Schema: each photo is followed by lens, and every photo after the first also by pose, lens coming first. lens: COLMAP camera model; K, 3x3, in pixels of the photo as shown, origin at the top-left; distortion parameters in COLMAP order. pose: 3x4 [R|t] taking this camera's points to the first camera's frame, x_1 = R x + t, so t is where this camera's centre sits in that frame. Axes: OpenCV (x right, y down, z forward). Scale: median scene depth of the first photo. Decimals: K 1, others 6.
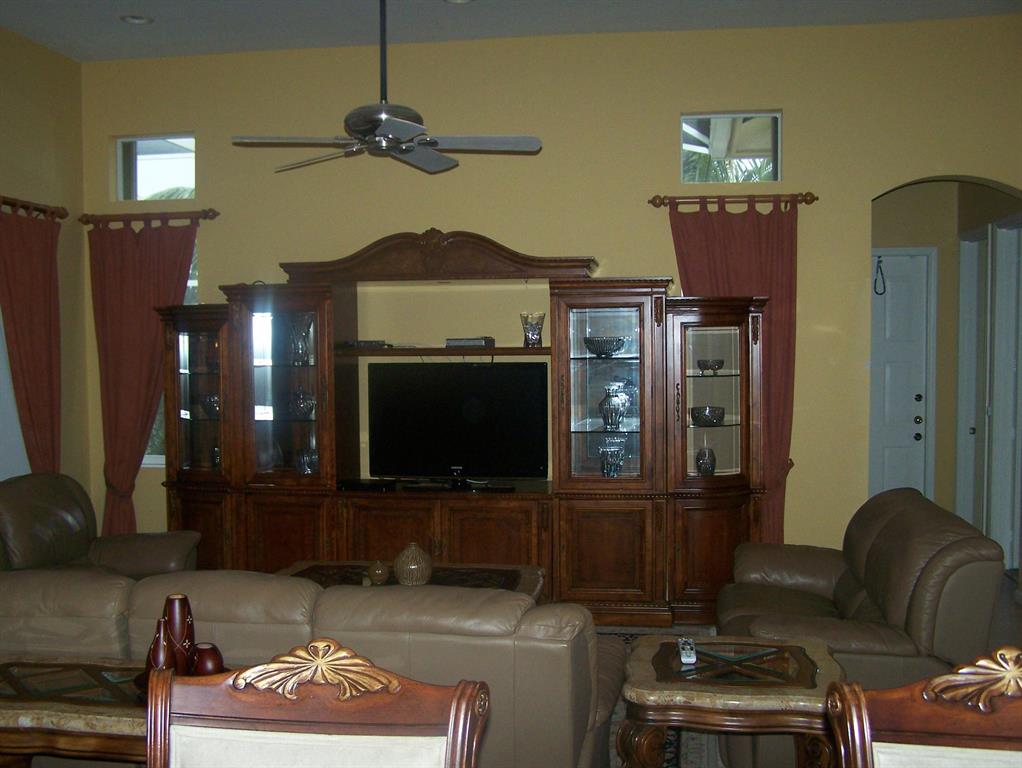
lens RADIAL K [[1157.0, 0, 490.9], [0, 1157.0, 411.5], [0, 0, 1]] dist [-0.202430, 0.341609]
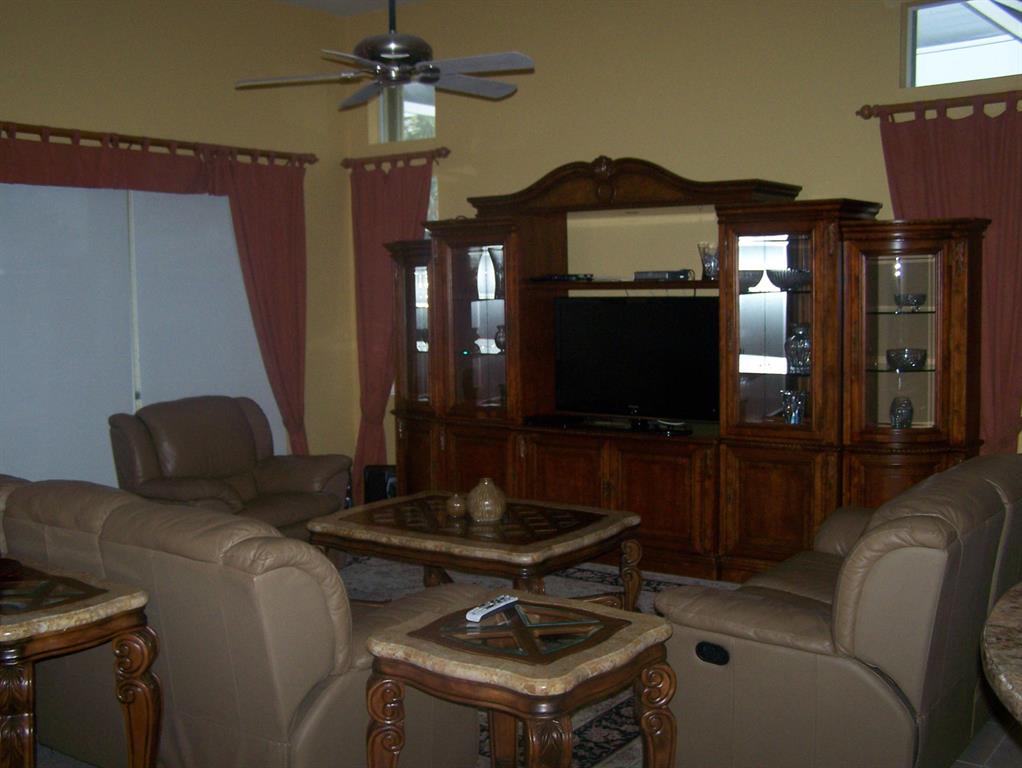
lens RADIAL K [[1157.0, 0, 490.9], [0, 1157.0, 411.5], [0, 0, 1]] dist [-0.202430, 0.341609]
pose [[0.887585, 0.043123, -0.458620, 0.305029], [-0.019034, 0.998192, 0.057020, 0.000551], [0.460250, -0.041881, 0.886801, 0.101093]]
